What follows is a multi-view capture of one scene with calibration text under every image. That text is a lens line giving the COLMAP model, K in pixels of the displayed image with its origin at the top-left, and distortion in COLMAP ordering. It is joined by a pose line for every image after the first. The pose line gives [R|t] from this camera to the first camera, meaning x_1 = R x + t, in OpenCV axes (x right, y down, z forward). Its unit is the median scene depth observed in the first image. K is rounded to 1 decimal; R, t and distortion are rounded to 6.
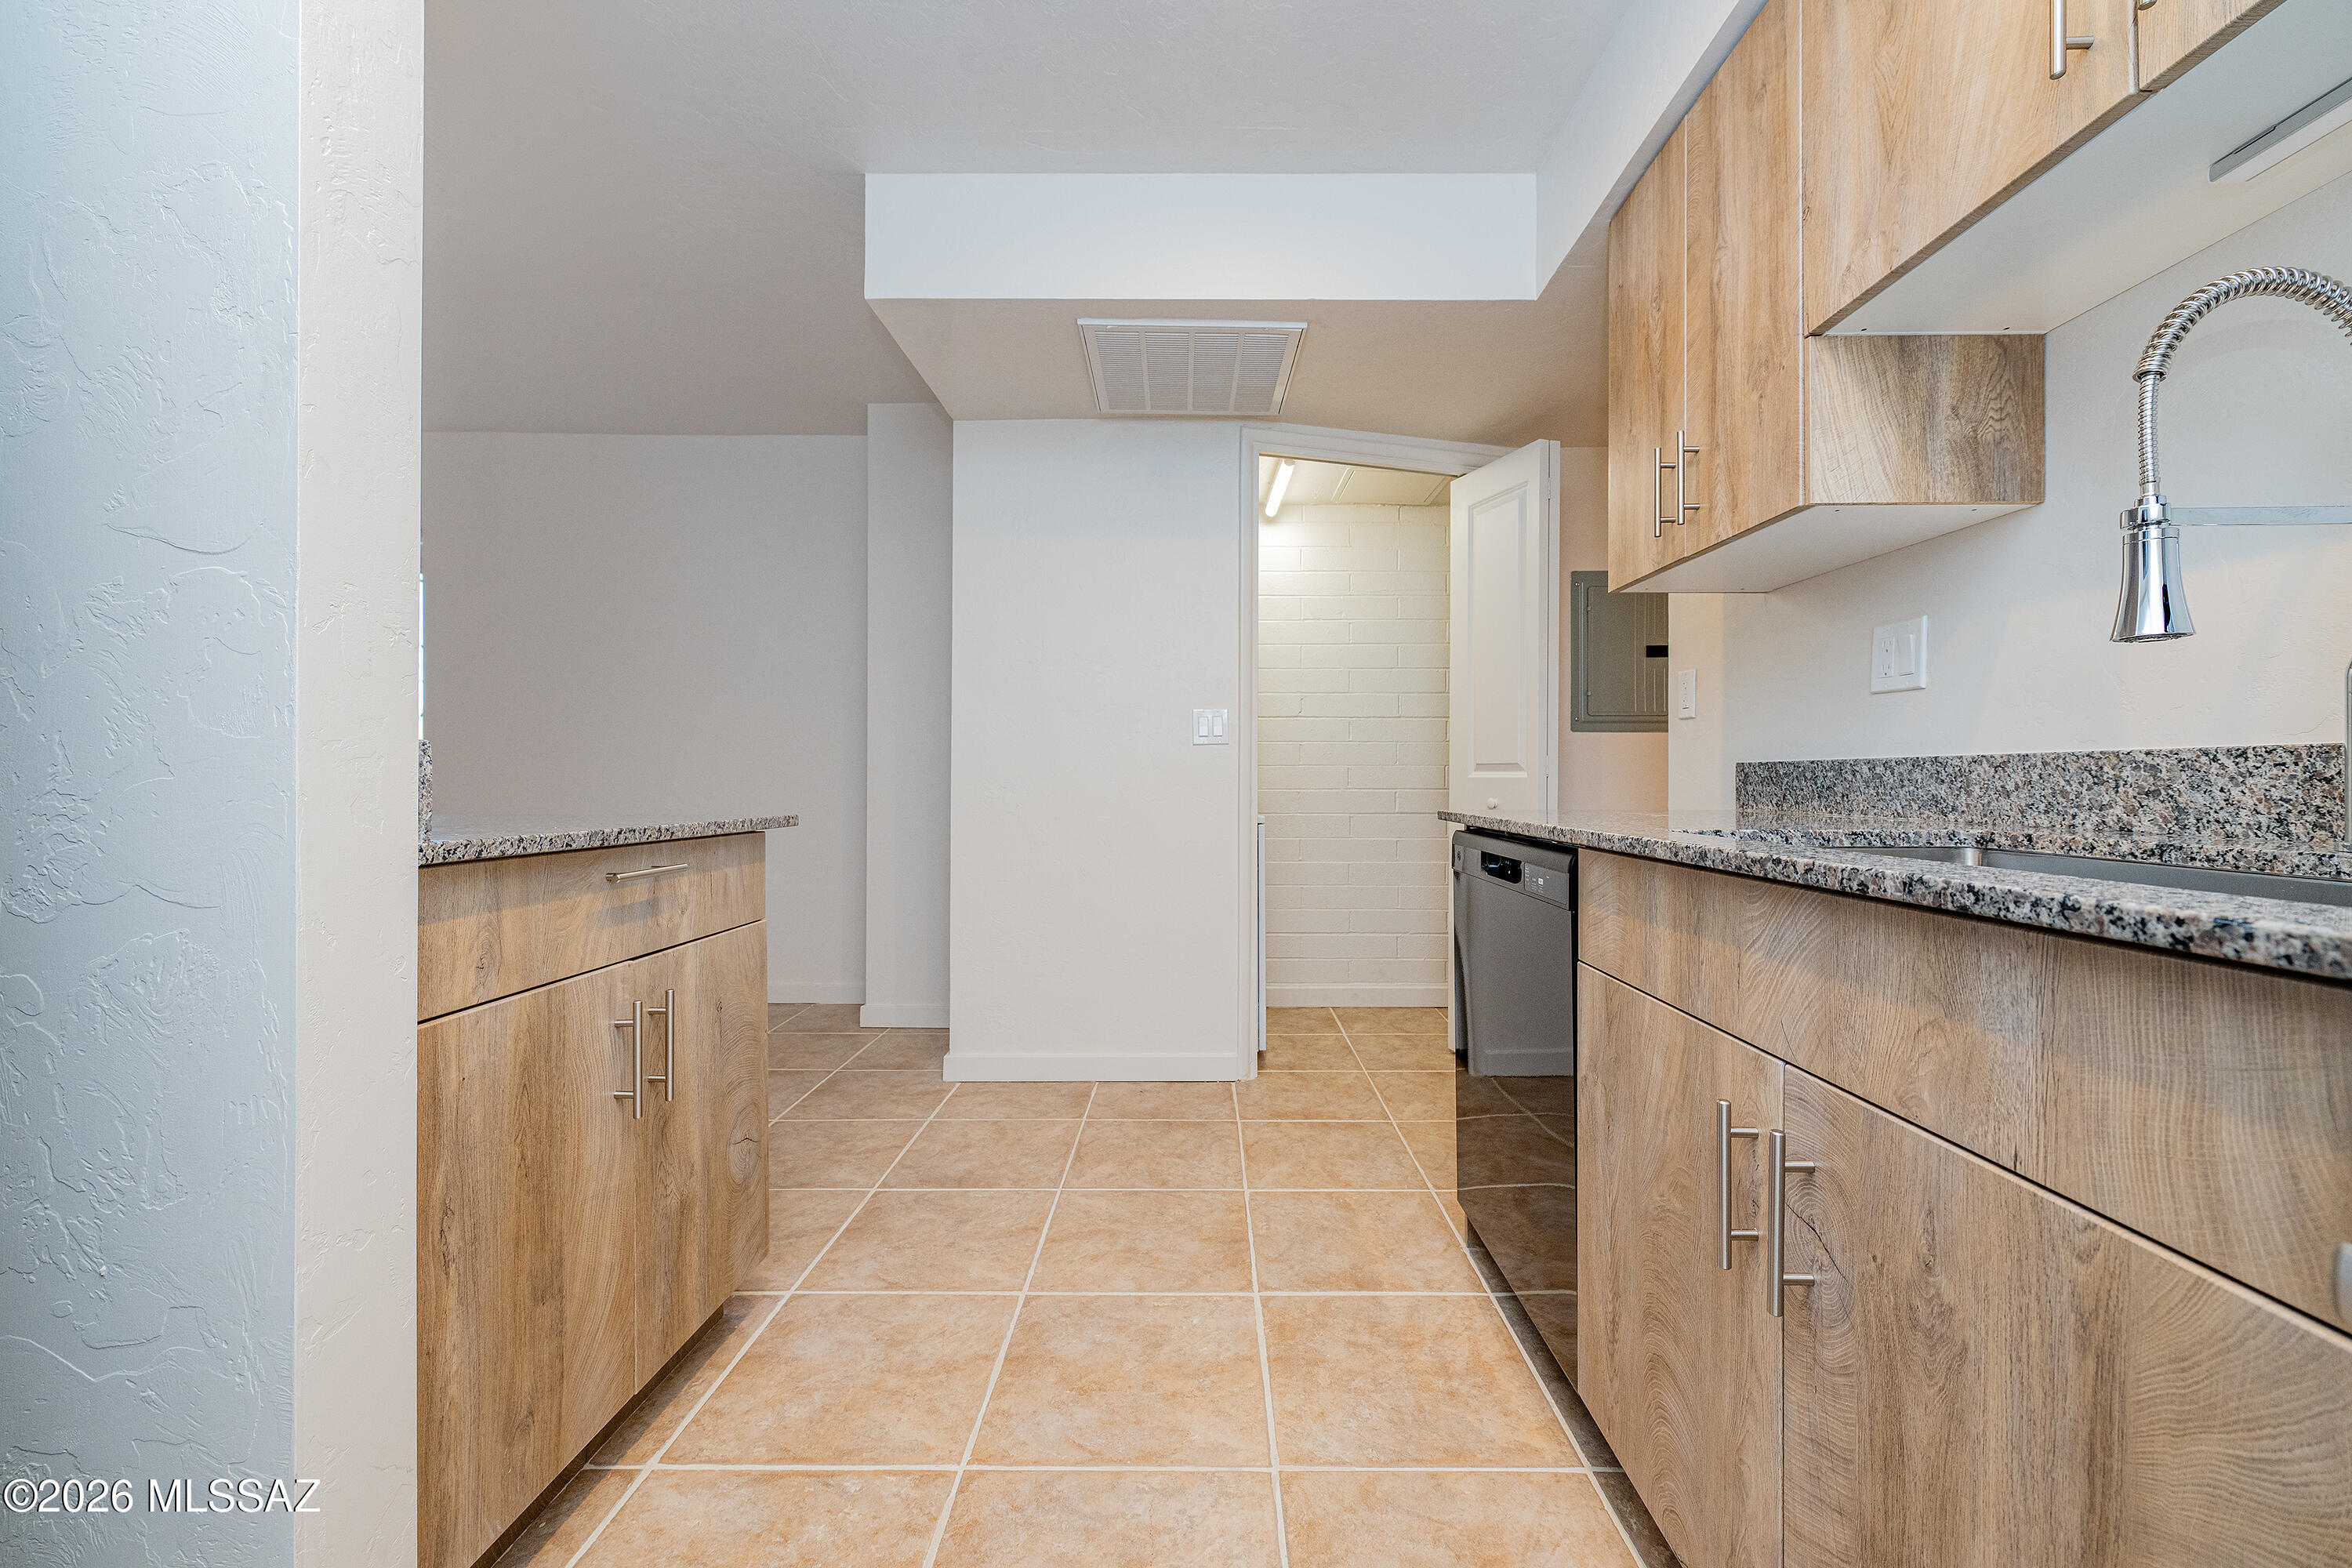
lens RADIAL K [[985.8, 0, 1228.6], [0, 985.8, 775.7], [0, 0, 1]] dist [0.000598, -0.000570]
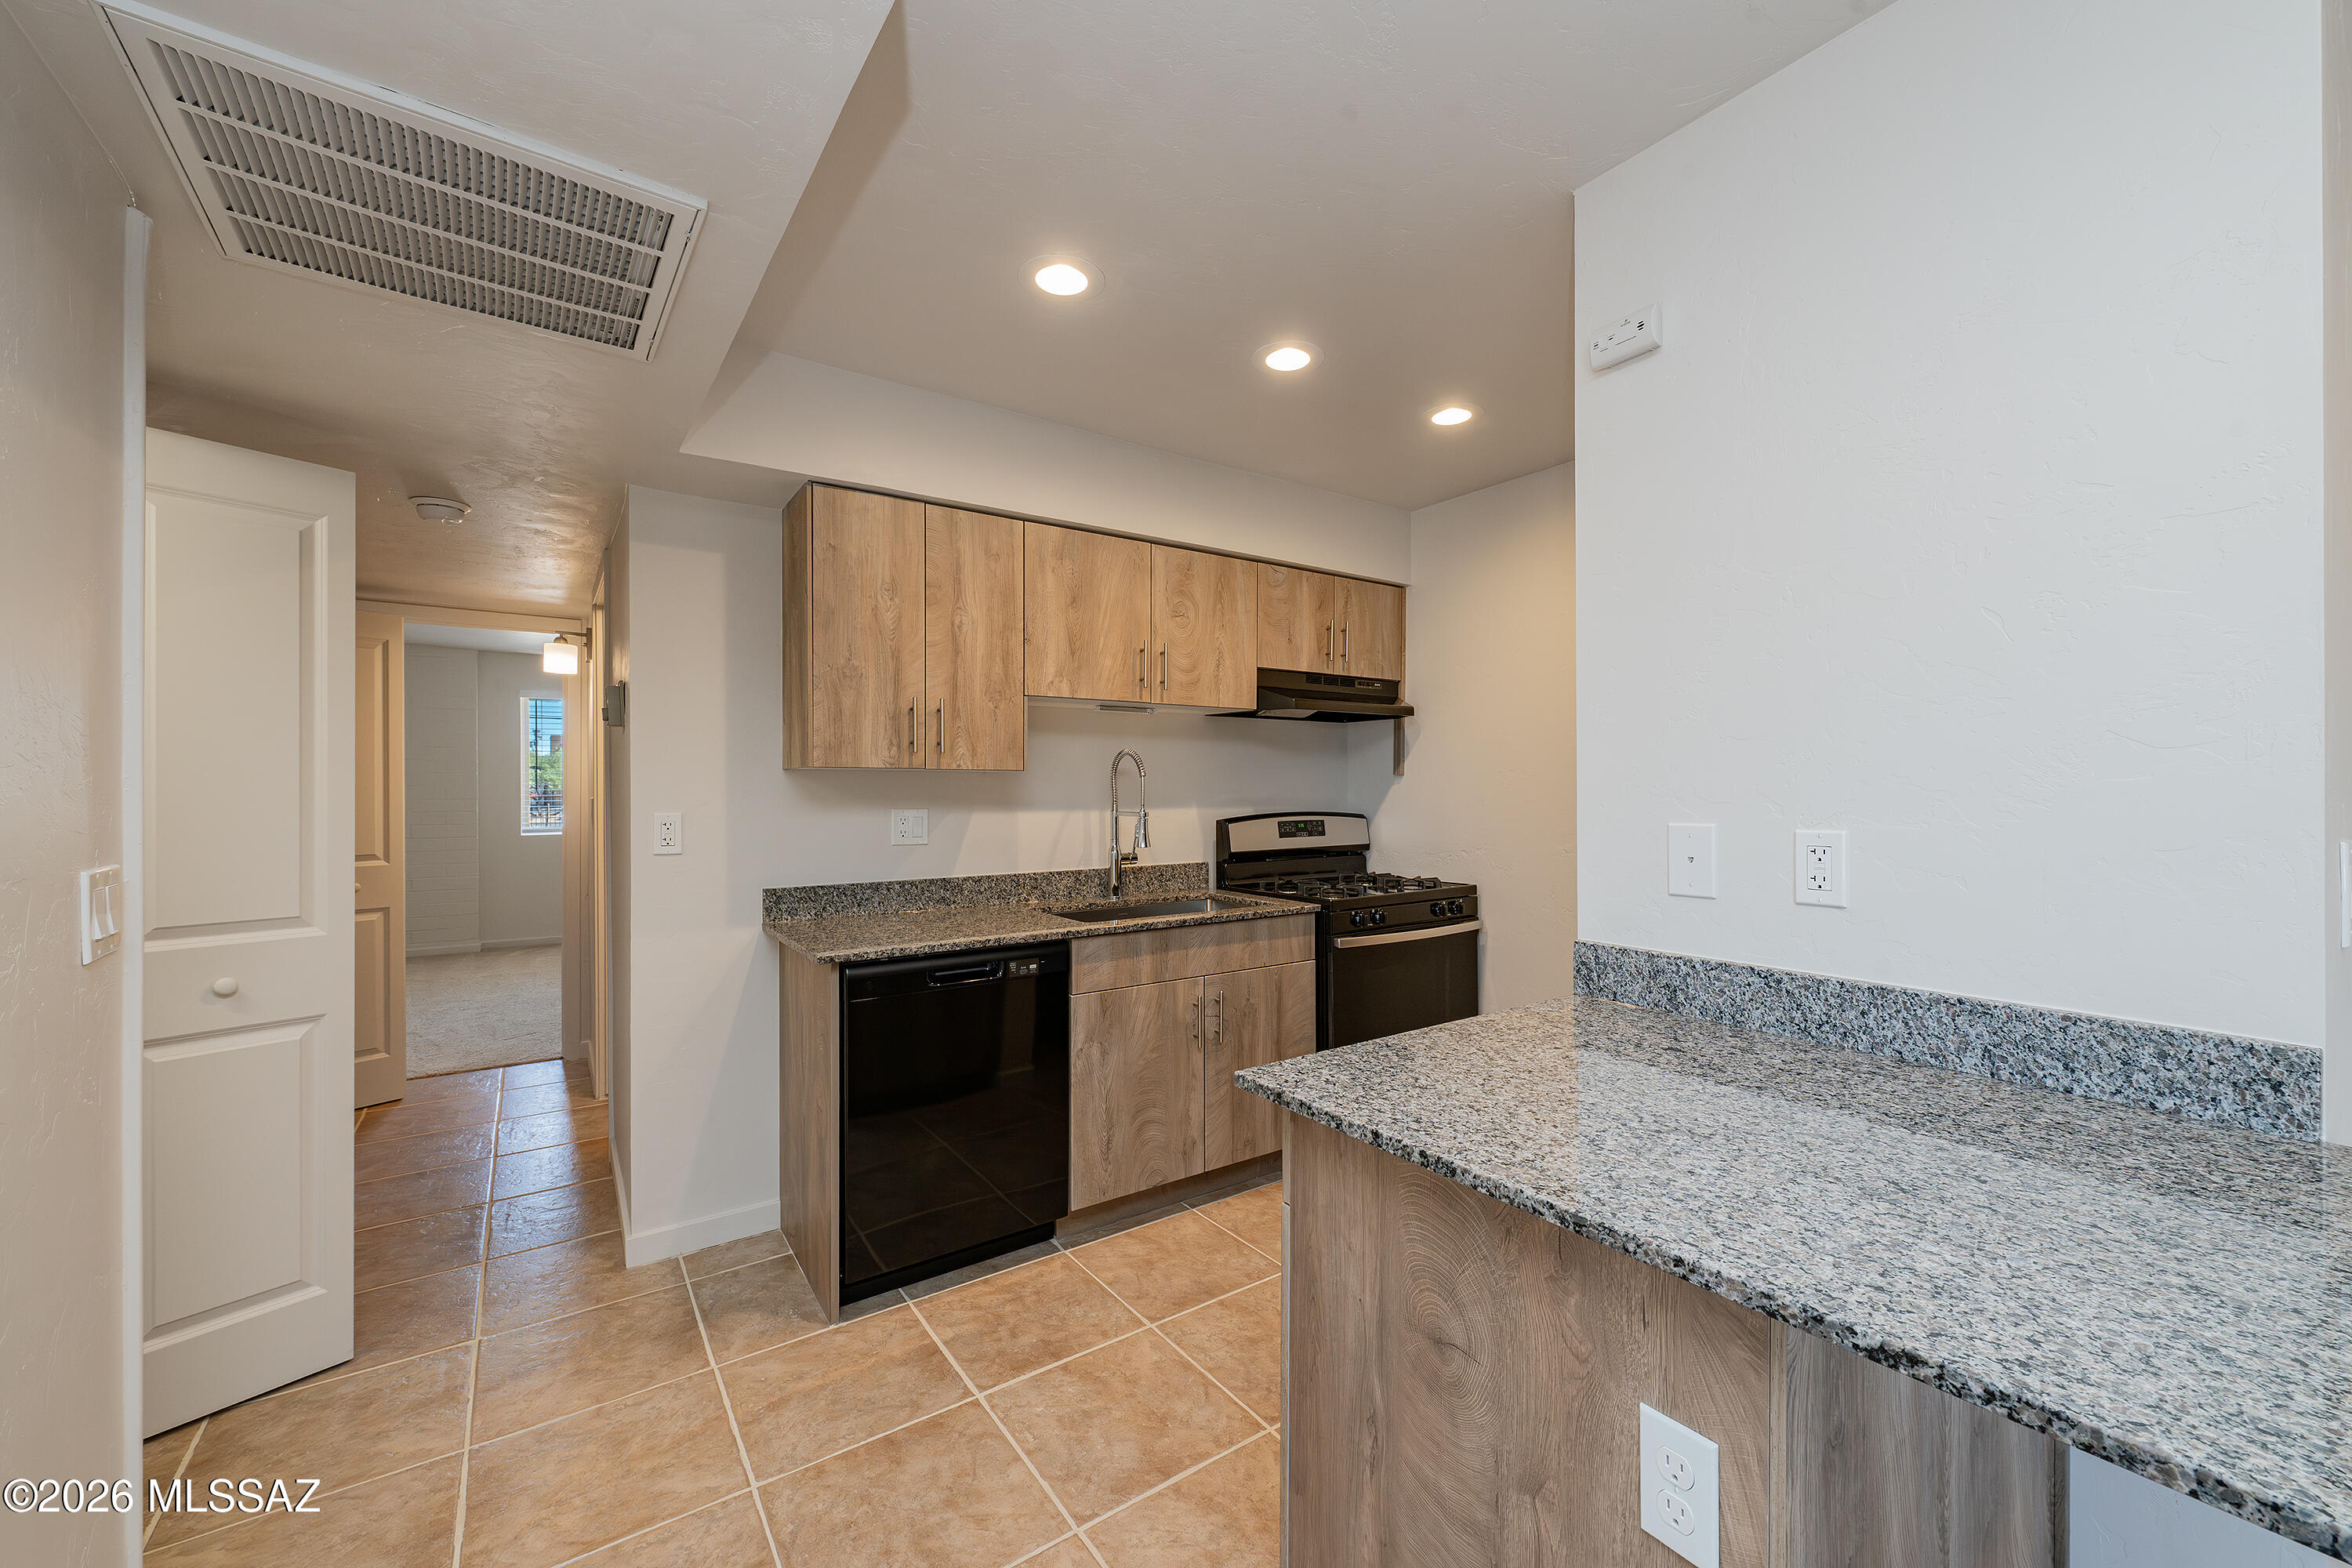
lens RADIAL K [[956.9, 0, 1128.0], [0, 956.9, 792.4], [0, 0, 1]] dist [0.002216, 0.000164]
pose [[-0.563635, -0.003287, 0.826017, -1.418766], [-0.002572, 0.999994, 0.002224, -0.247165], [-0.826020, -0.000871, -0.563640, 2.161528]]
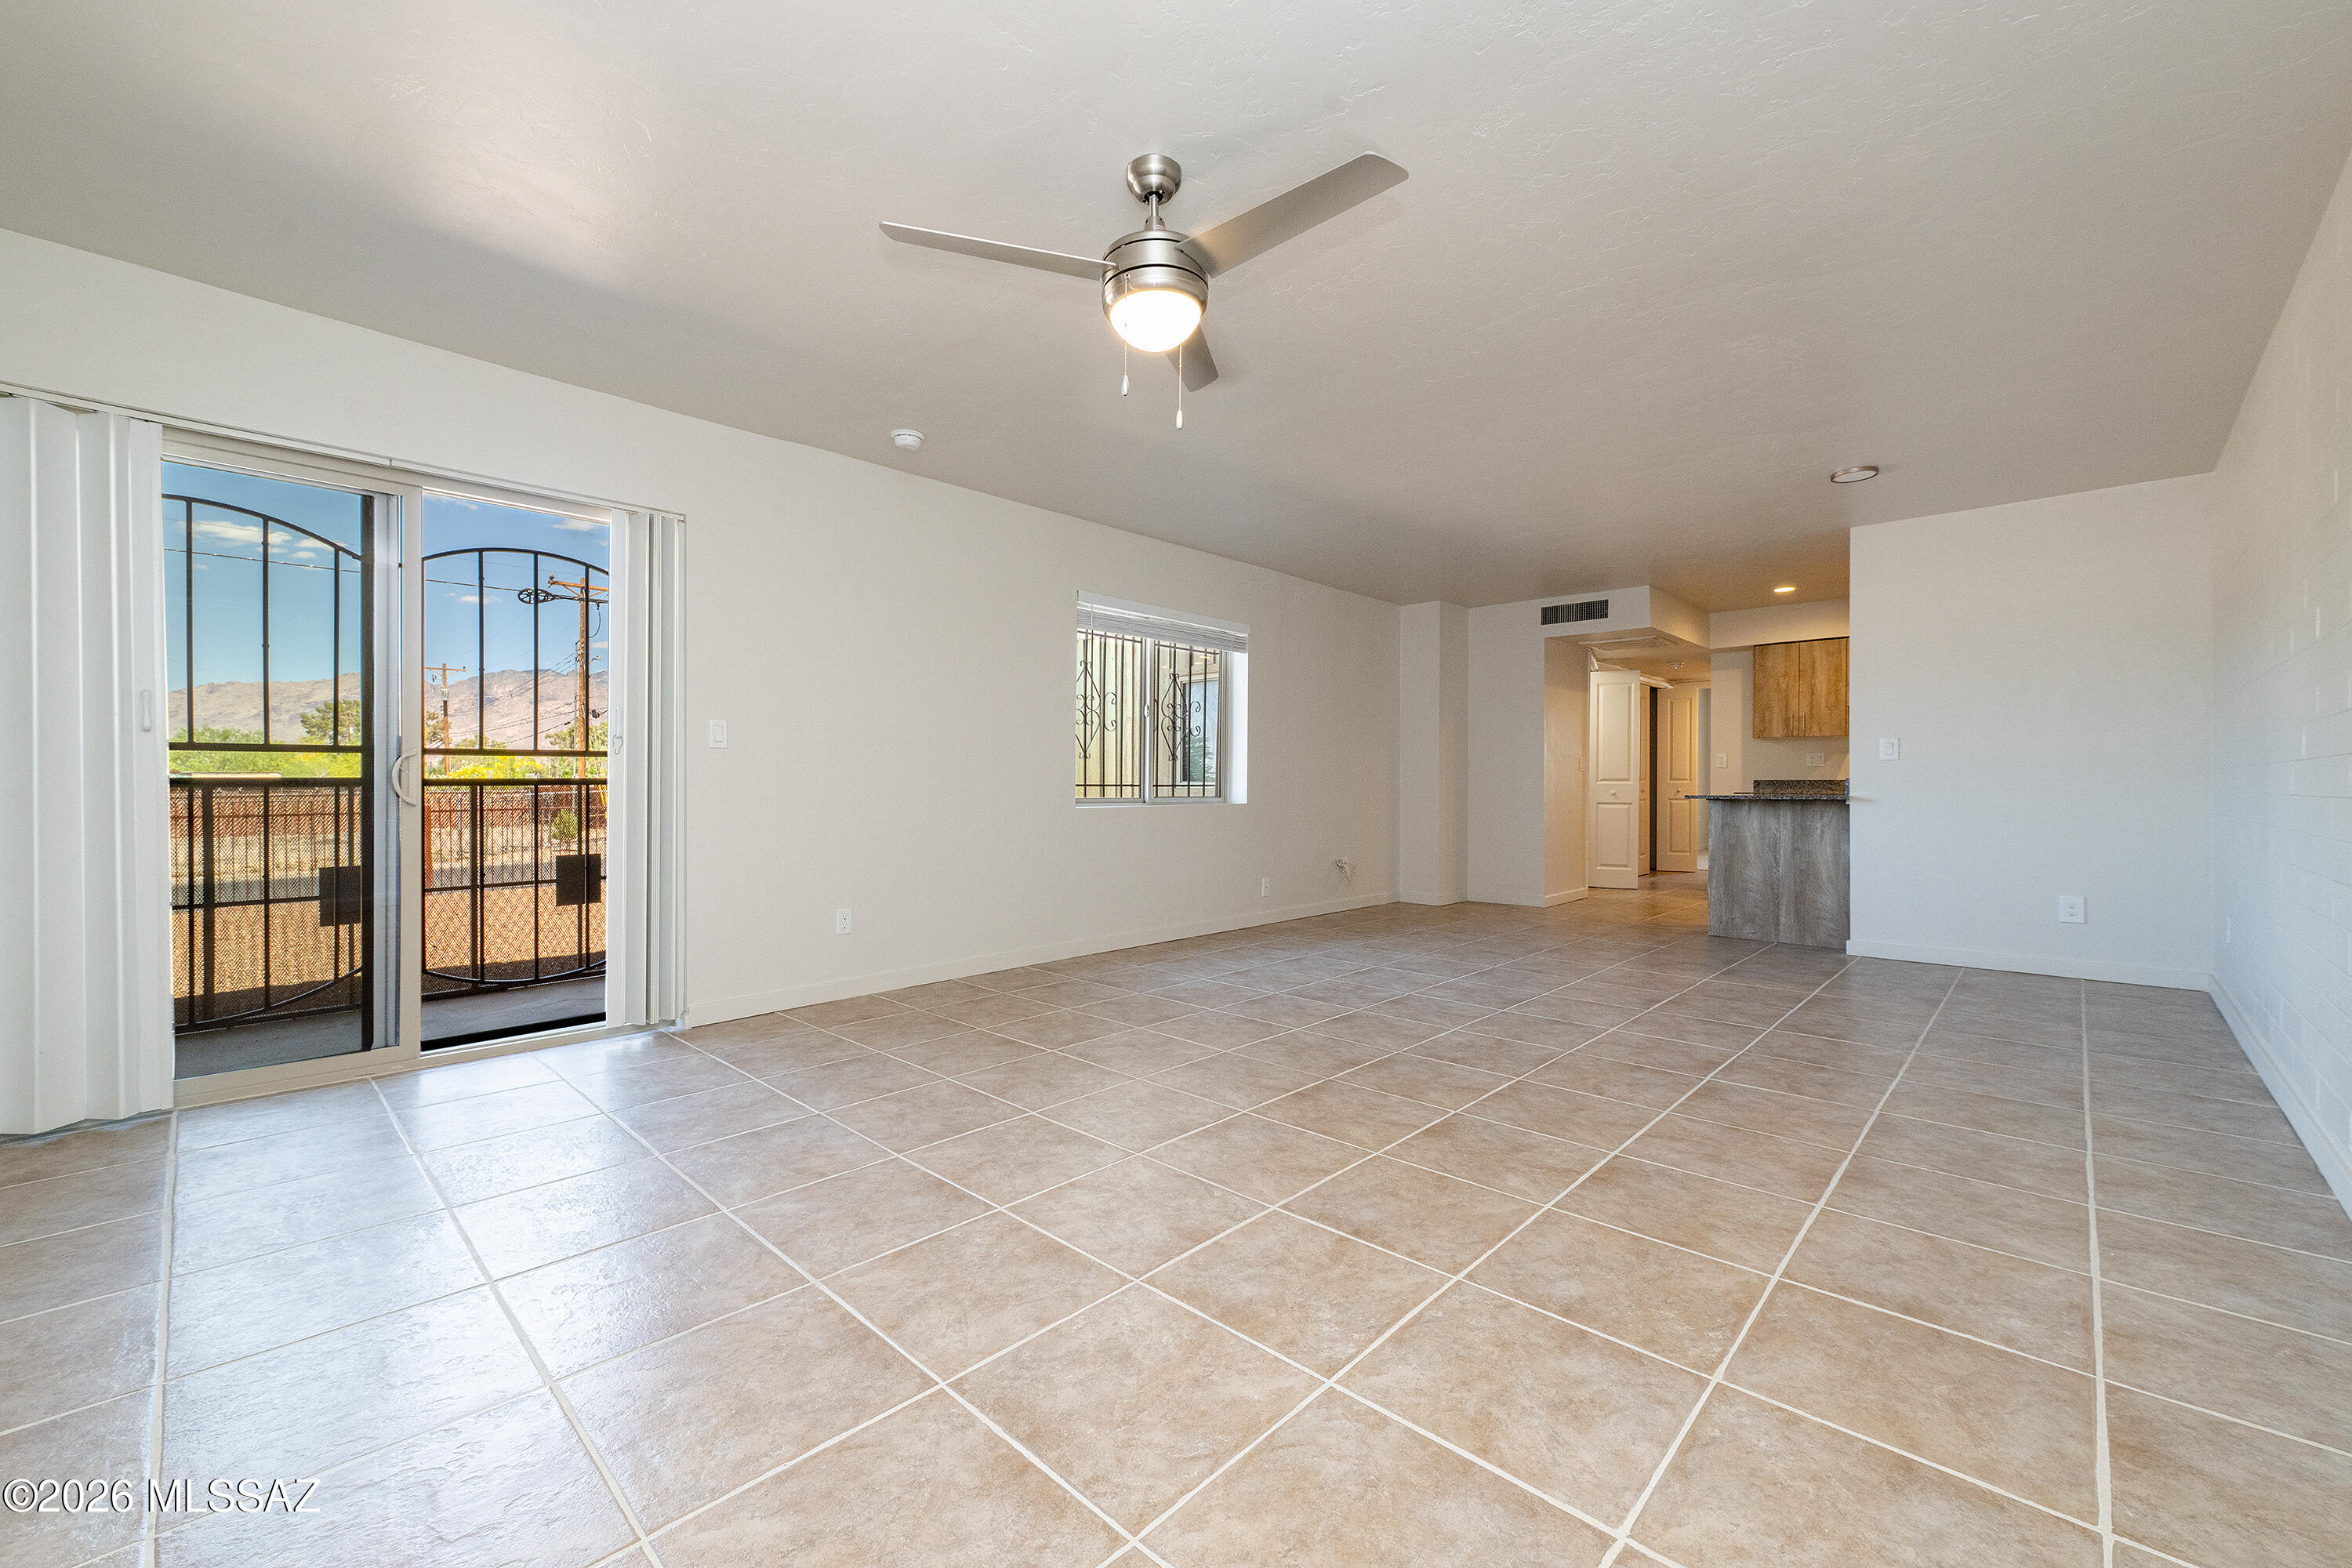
lens RADIAL K [[923.4, 0, 1114.9], [0, 923.4, 785.1], [0, 0, 1]] dist [-0.001221, -0.000274]
pose [[0.708446, -0.001009, 0.705764, -6.580429], [-0.007317, 0.999935, 0.008774, -0.007989], [-0.705727, -0.011380, 0.708393, 0.232415]]
